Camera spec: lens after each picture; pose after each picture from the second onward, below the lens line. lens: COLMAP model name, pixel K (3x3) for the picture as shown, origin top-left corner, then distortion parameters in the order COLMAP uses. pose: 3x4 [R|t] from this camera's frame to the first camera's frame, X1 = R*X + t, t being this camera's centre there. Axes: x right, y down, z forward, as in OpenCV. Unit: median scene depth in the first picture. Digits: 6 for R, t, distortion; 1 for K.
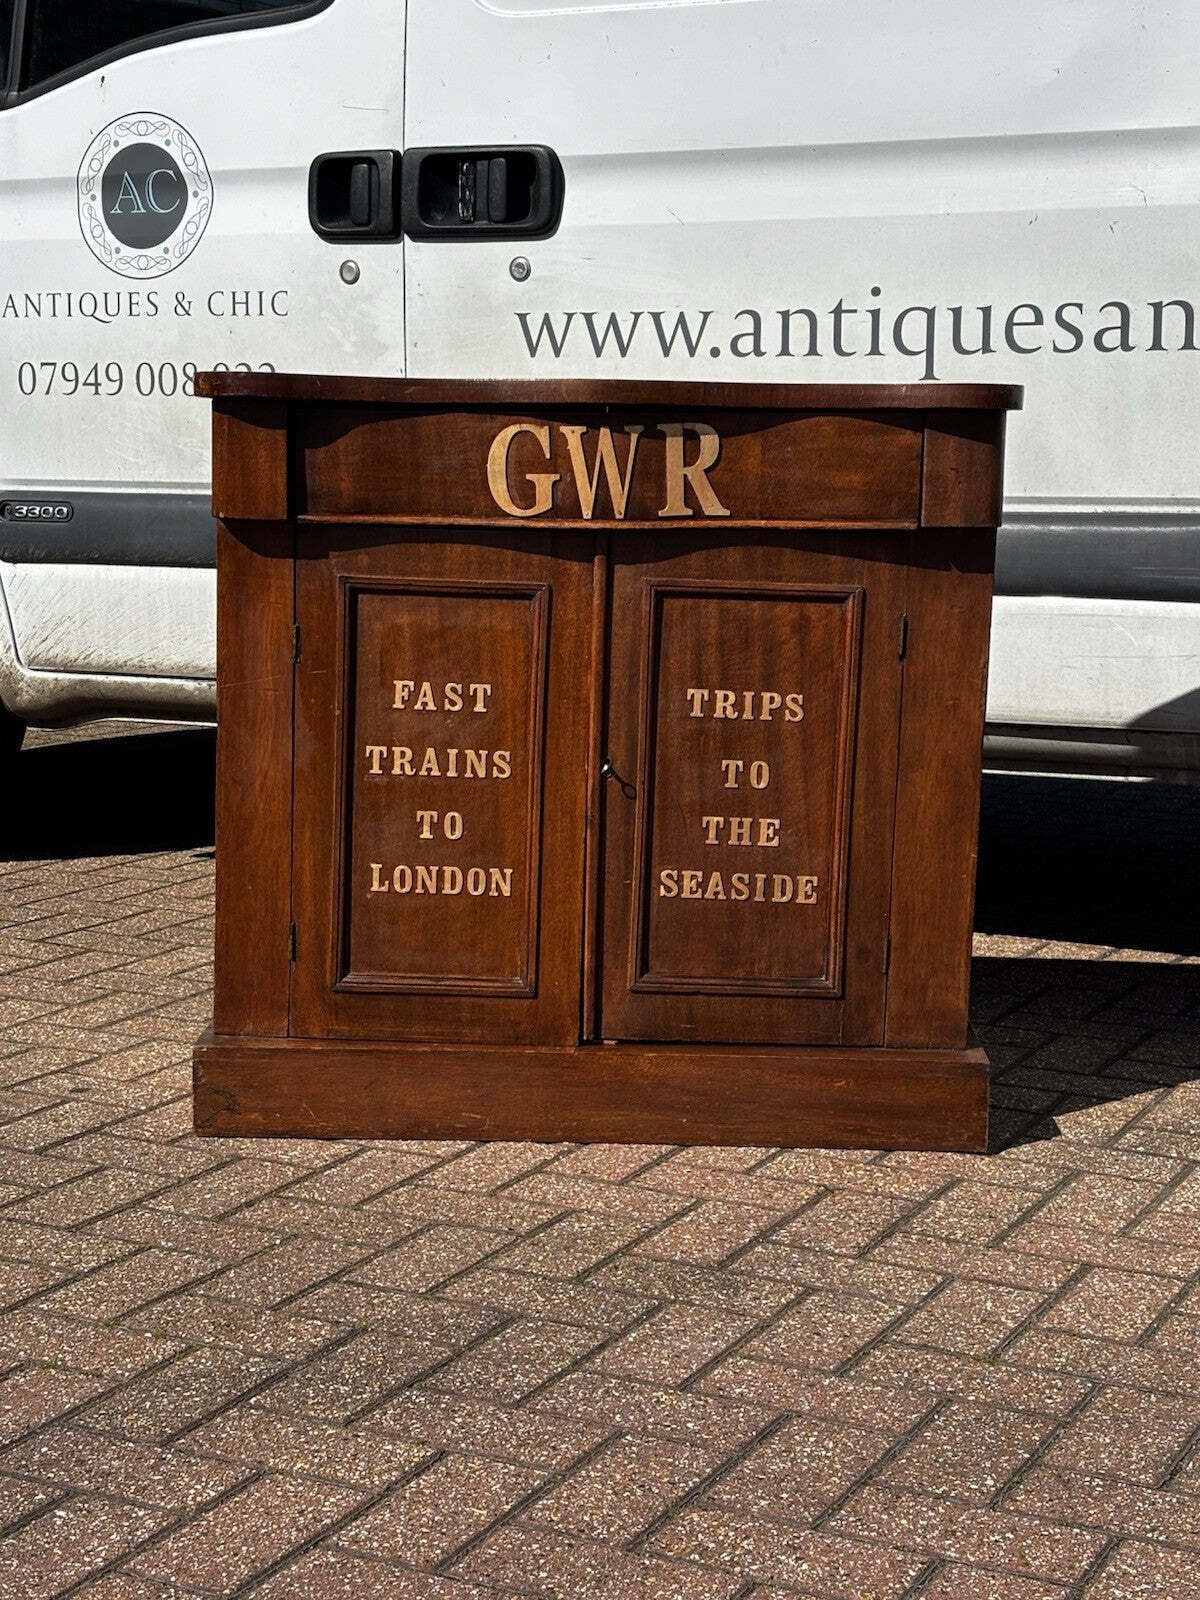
lens RADIAL K [[2658.2, 0, 613.3], [0, 2658.2, 796.1], [0, 0, 1]] dist [0.294167, -1.272753]
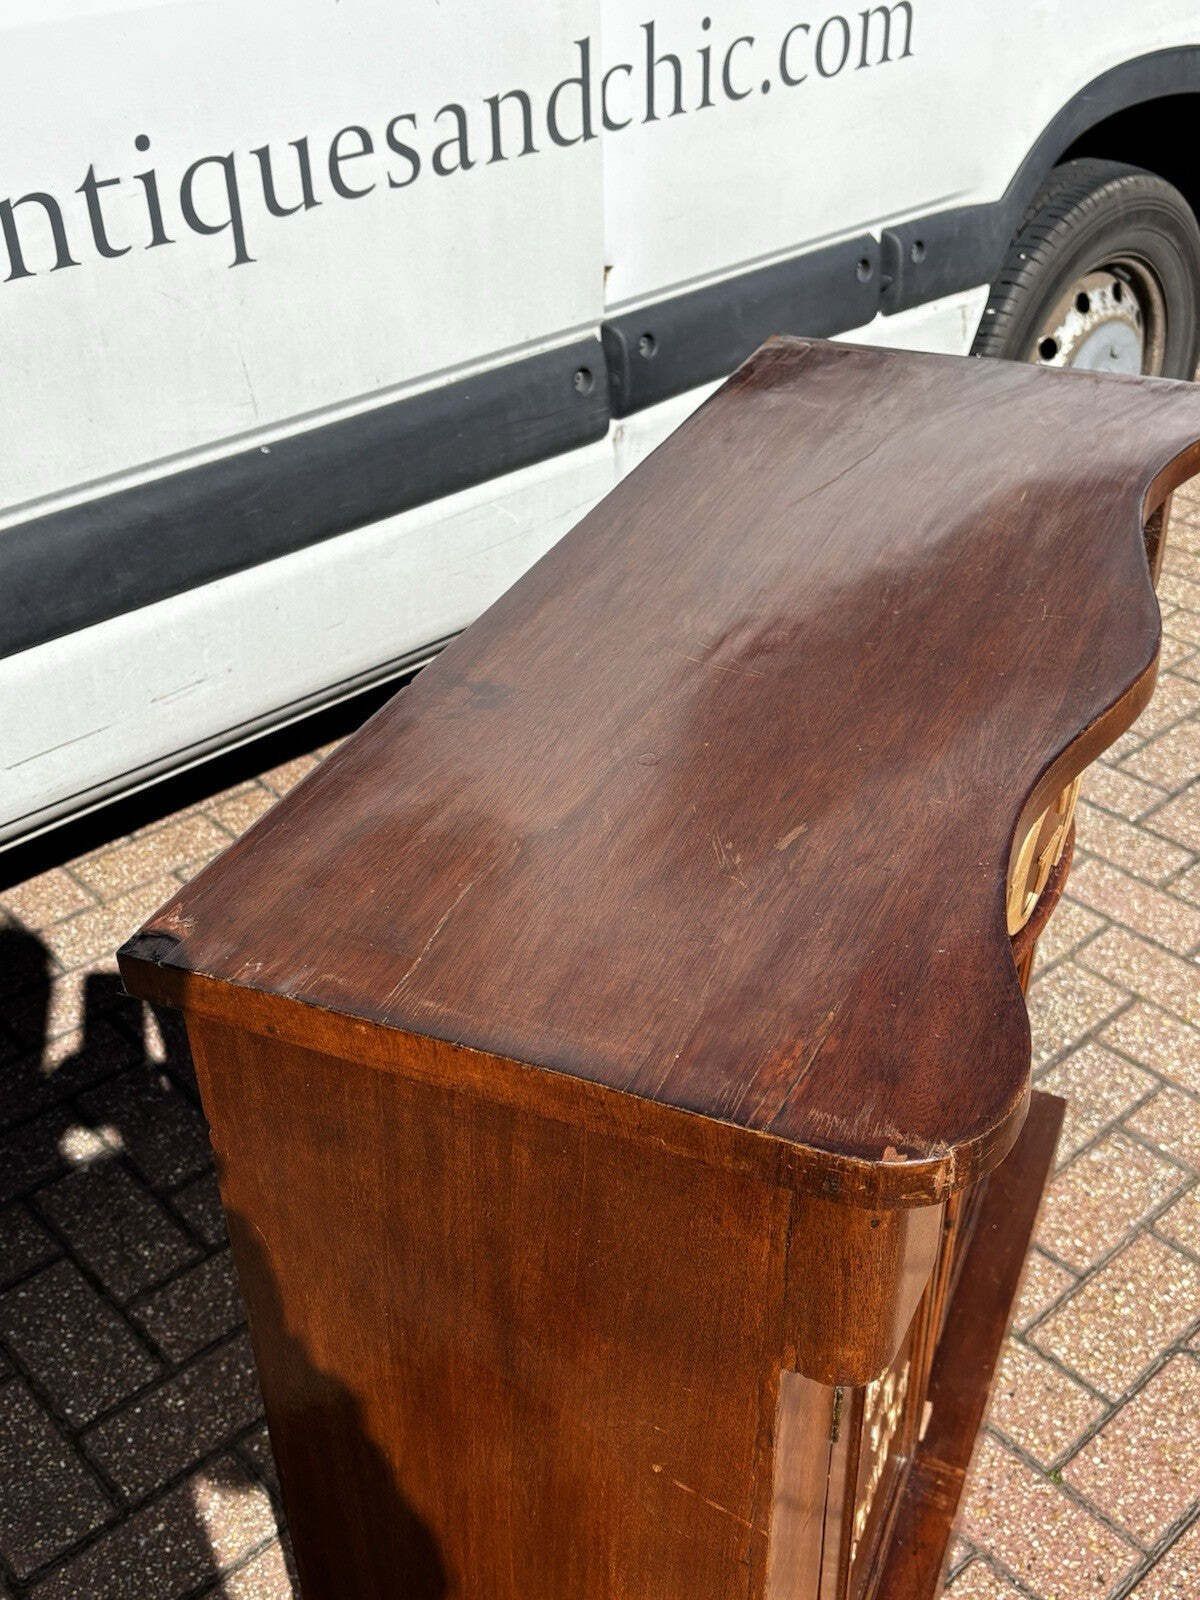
lens RADIAL K [[1639.8, 0, 582.0], [0, 1639.8, 804.9], [0, 0, 1]] dist [0.132717, -0.339155]
pose [[0.377778, -0.533787, 0.756541, -0.296079], [0.159516, 0.842395, 0.514708, -0.301613], [-0.912052, -0.073765, 0.403387, 0.930089]]
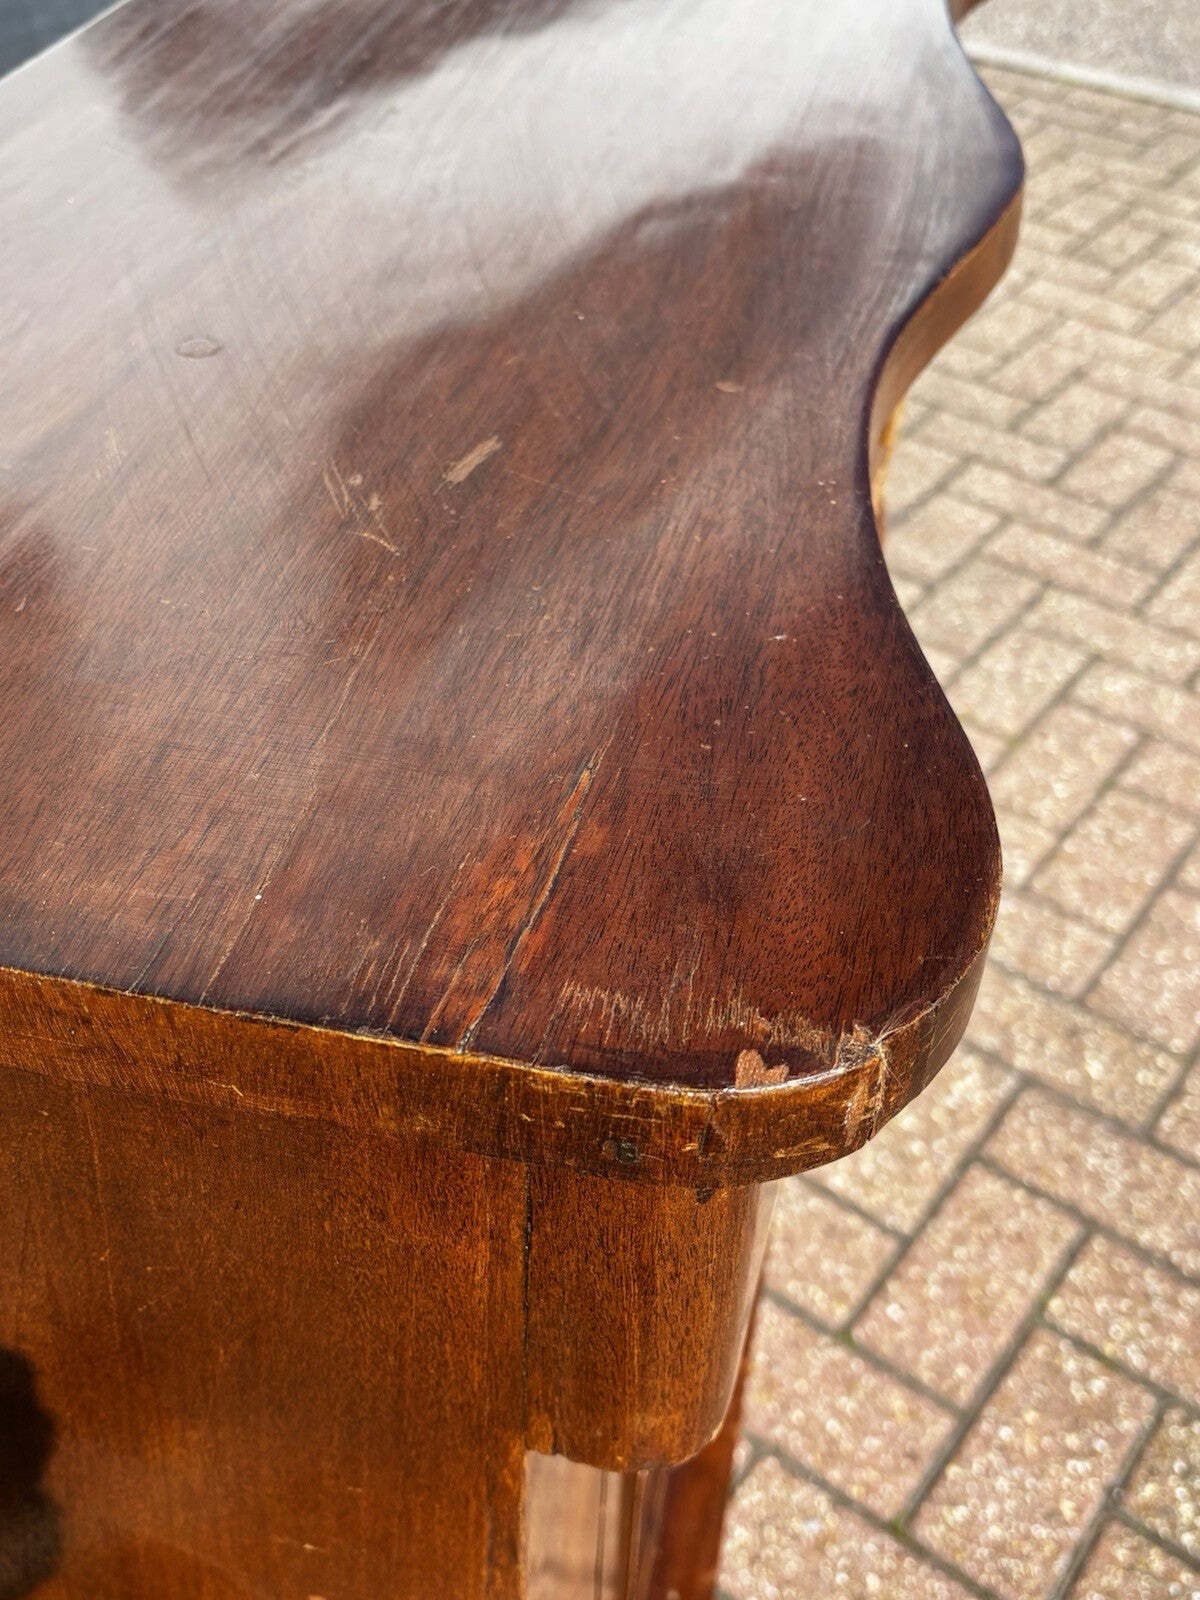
lens RADIAL K [[1694.6, 0, 638.8], [0, 1694.6, 801.8], [0, 0, 1]] dist [0.067260, -0.316510]
pose [[0.163572, -0.642372, 0.748734, -0.210868], [0.090441, 0.765524, 0.637019, -0.224447], [-0.982377, -0.036482, 0.183315, 0.964206]]
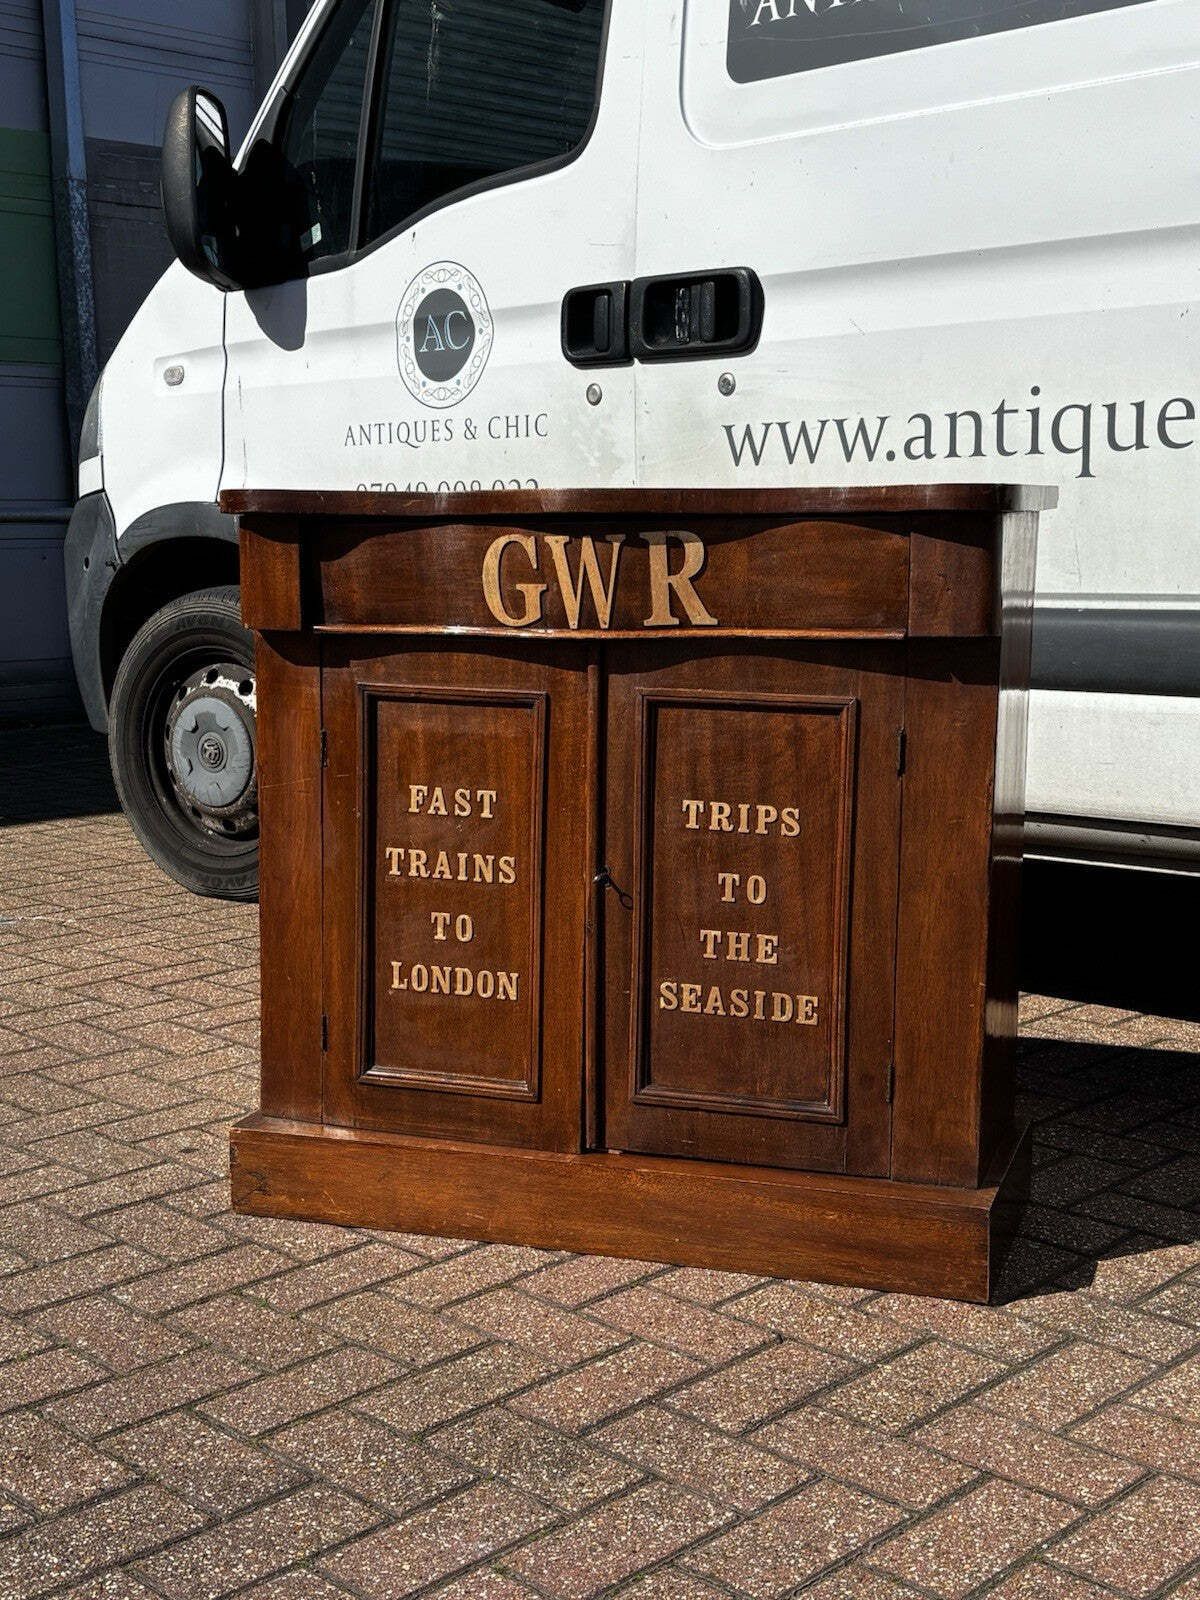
lens RADIAL K [[2031.7, 0, 600.0], [0, 2031.7, 800.0], [0, 0, 1]] dist [0.264375, -0.994795]
pose [[0.952885, 0.023332, -0.302433, 0.224894], [-0.024162, 0.999708, 0.000996, -0.040149], [0.302368, 0.006358, 0.953170, 0.273769]]
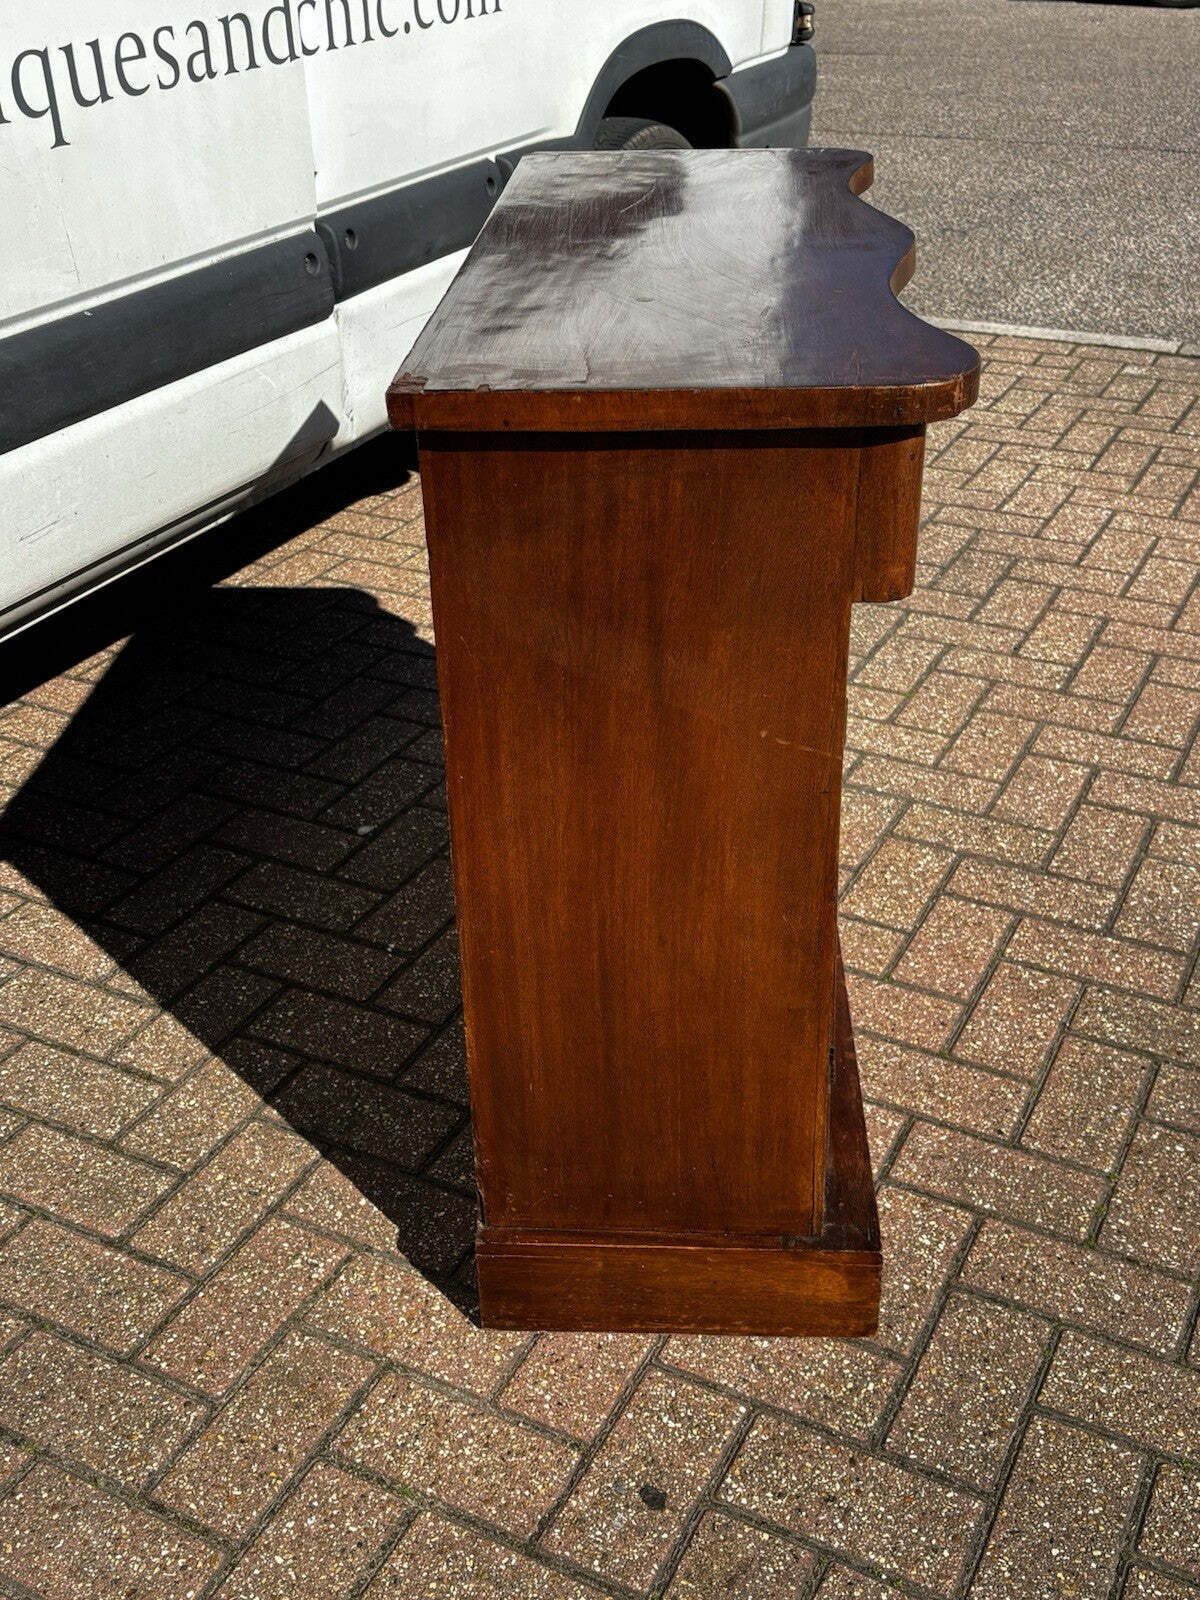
lens RADIAL K [[1658.3, 0, 603.3], [0, 1658.3, 779.1], [0, 0, 1]] dist [0.006186, 0.044462]
pose [[0.023666, -0.507871, 0.861108, -0.497238], [0.163289, 0.851745, 0.497862, -0.268156], [-0.986294, 0.128827, 0.103087, 1.017588]]
